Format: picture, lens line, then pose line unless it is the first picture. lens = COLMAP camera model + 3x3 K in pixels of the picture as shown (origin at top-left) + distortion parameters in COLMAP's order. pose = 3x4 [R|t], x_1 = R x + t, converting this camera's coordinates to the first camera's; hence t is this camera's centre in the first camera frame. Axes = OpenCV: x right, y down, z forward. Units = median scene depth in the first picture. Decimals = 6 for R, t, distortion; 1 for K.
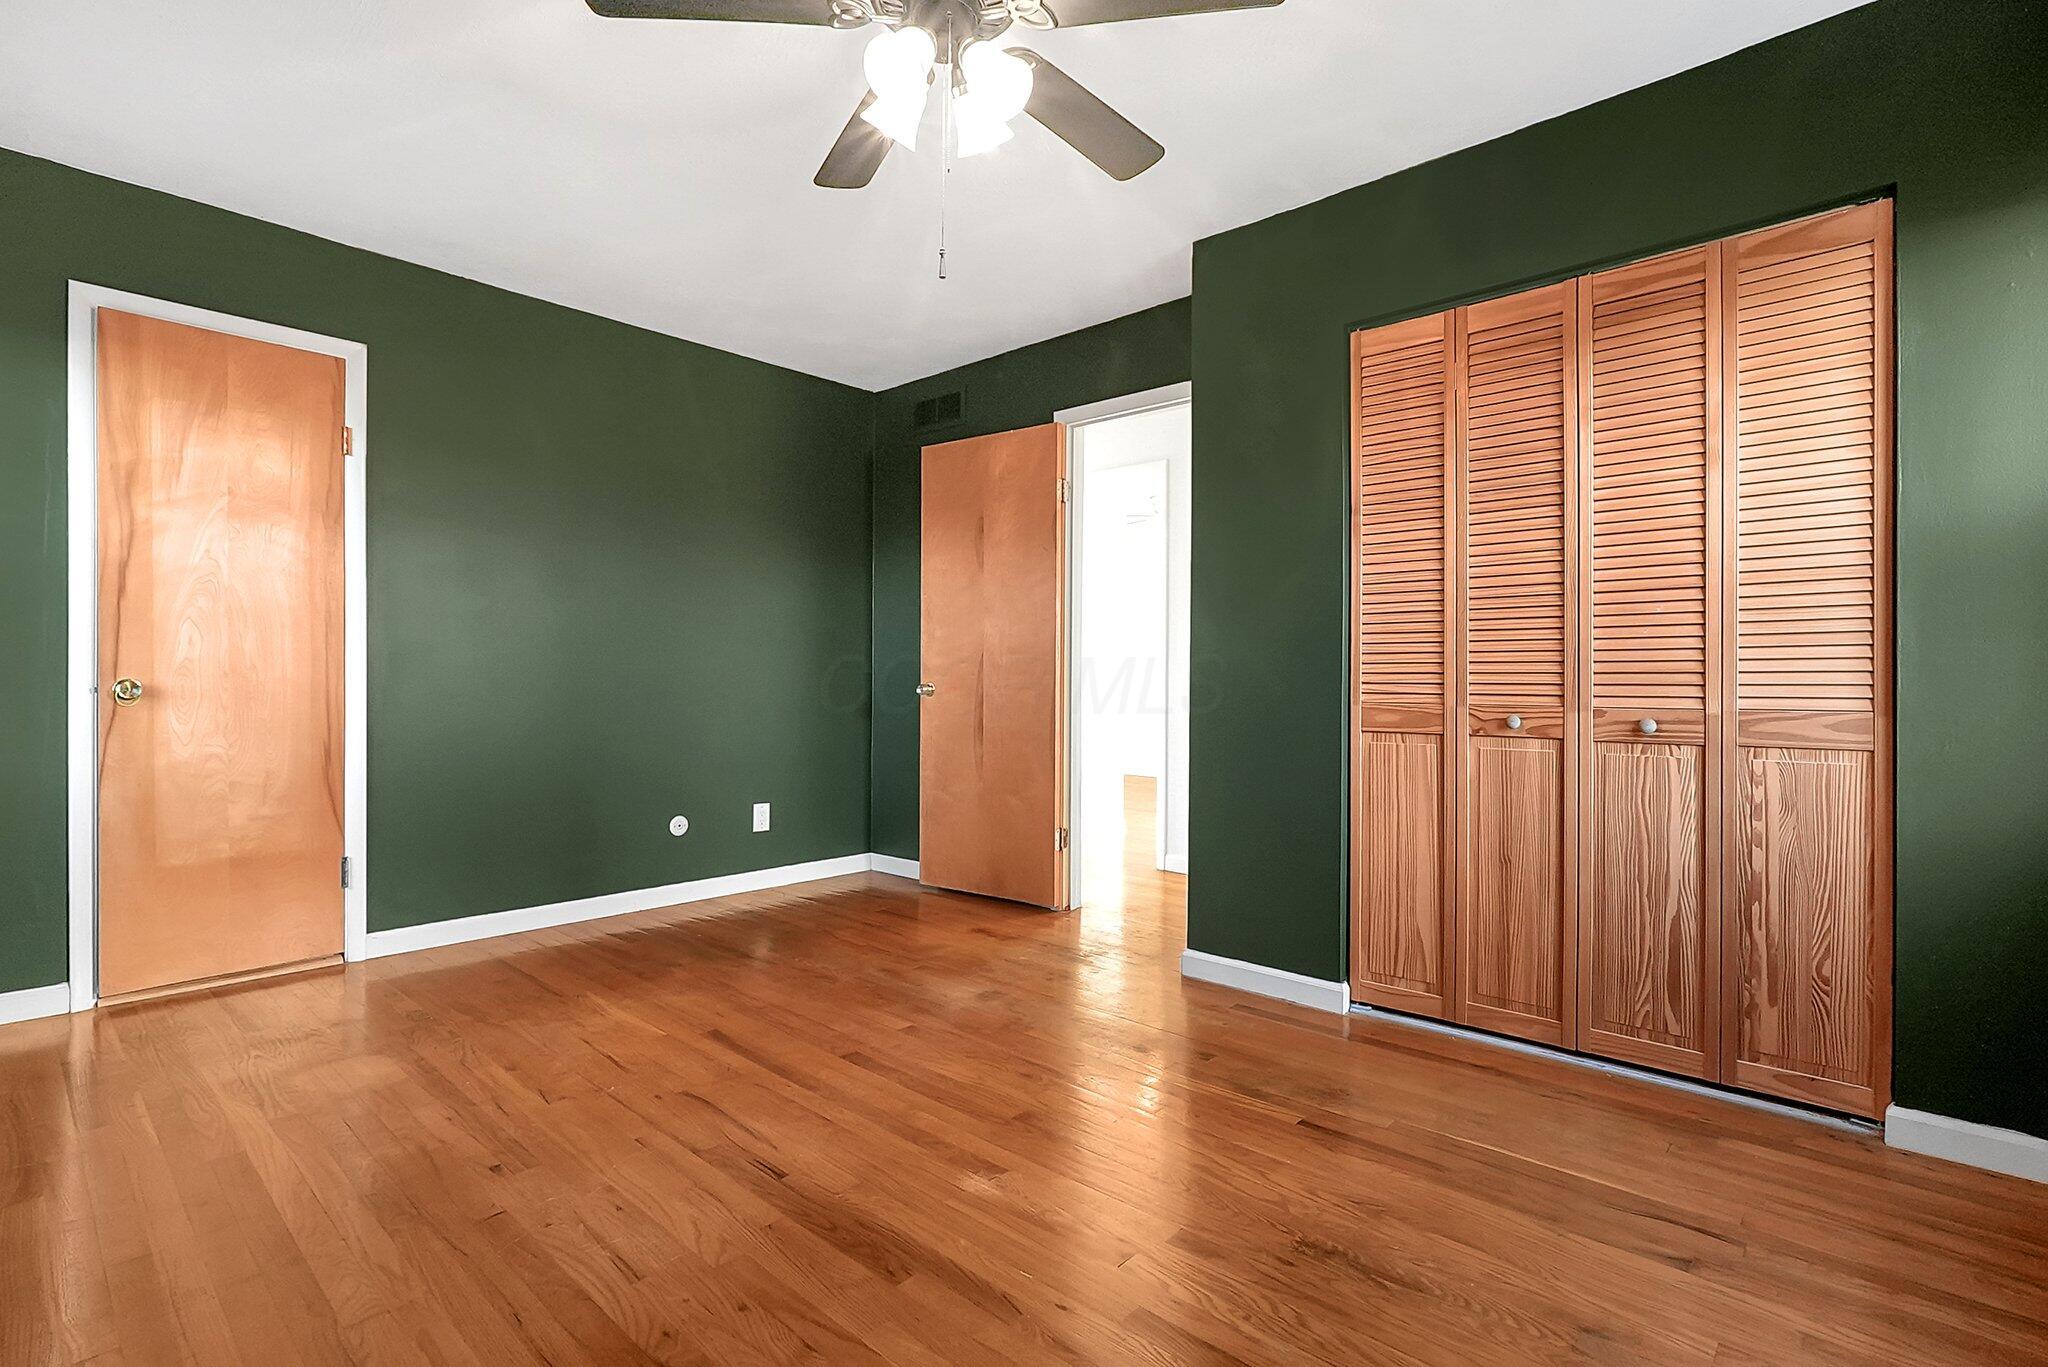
lens RADIAL K [[961.3, 0, 1025.7], [0, 961.3, 682.4], [0, 0, 1]] dist [0.001931, 0.000111]
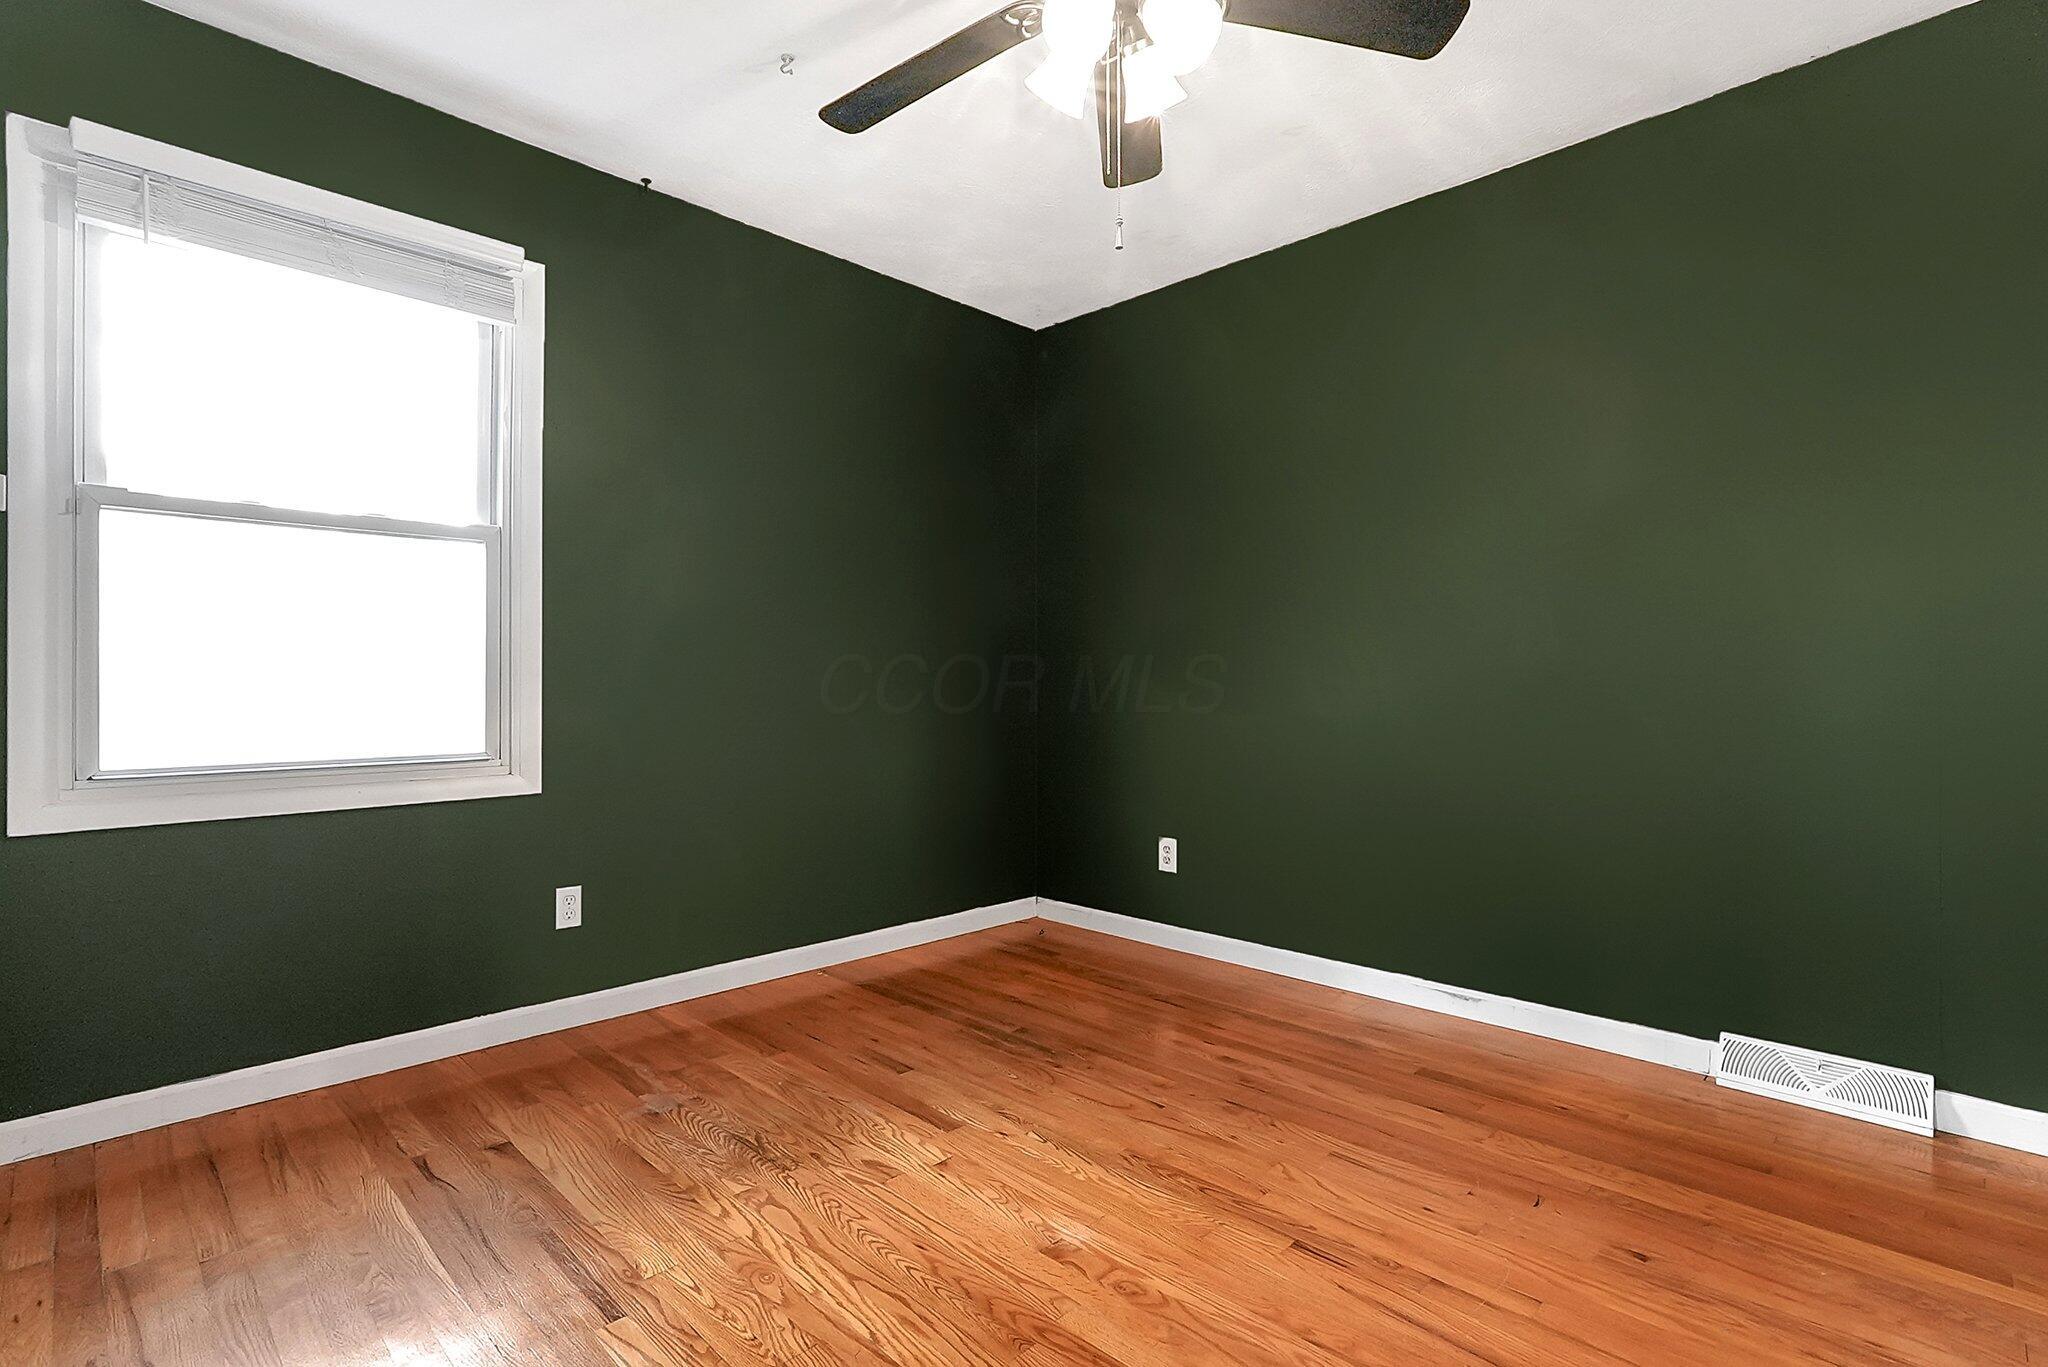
lens RADIAL K [[961.3, 0, 1020.2], [0, 961.3, 686.6], [0, 0, 1]] dist [0.001931, 0.000111]
pose [[-0.998530, -0.008352, 0.053553, -0.043524], [-0.008469, 0.999962, -0.001967, 0.004763], [-0.053535, -0.002417, -0.998563, 1.966539]]
